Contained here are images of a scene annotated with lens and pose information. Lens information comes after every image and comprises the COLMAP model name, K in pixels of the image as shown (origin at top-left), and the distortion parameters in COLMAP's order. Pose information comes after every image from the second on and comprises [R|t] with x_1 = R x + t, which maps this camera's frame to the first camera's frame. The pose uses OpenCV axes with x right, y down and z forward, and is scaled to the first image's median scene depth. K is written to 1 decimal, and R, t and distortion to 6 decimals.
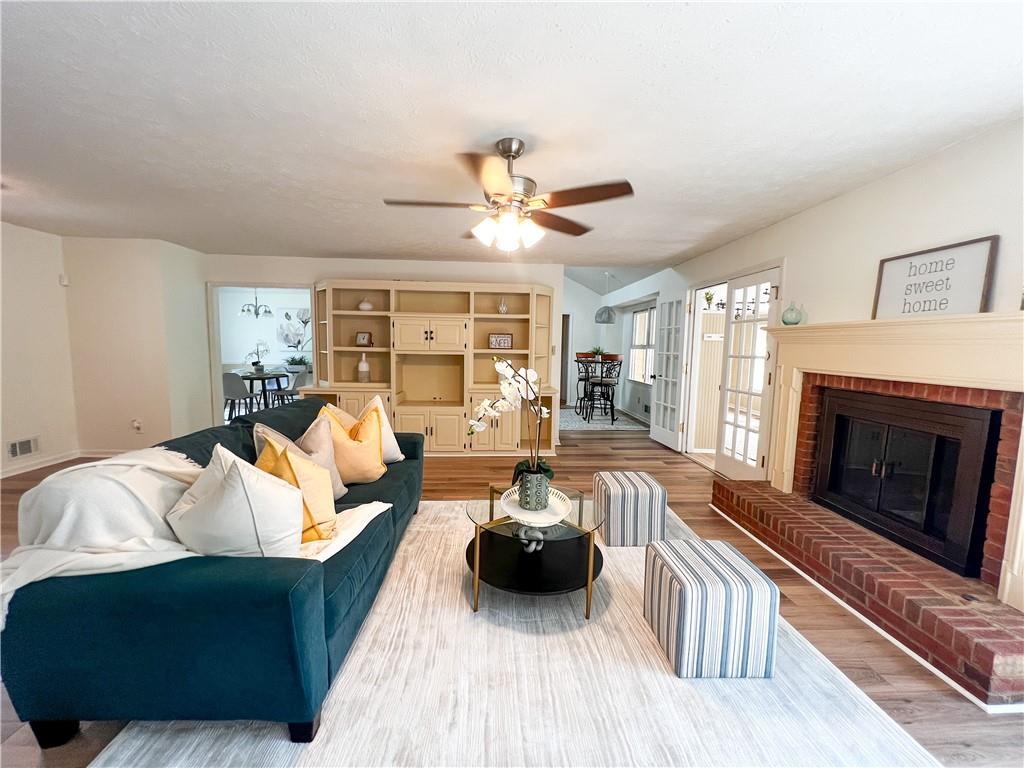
lens RADIAL K [[410.4, 0, 511.2], [0, 410.4, 388.8], [0, 0, 1]] dist [0.001161, 0.000118]
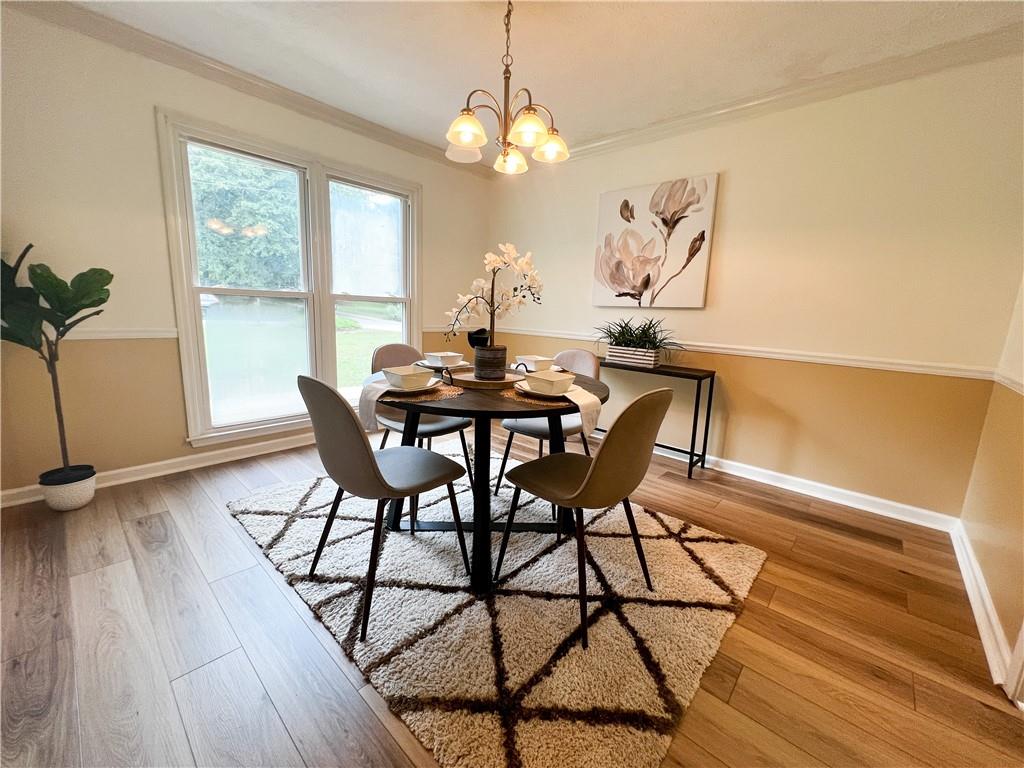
lens RADIAL K [[410.4, 0, 512.4], [0, 410.4, 380.7], [0, 0, 1]] dist [0.001161, 0.000118]
pose [[0.709456, 0.135419, -0.691616, -0.428703], [-0.099220, 0.990783, 0.092216, -0.062833], [0.697730, 0.003199, 0.716354, 0.833620]]
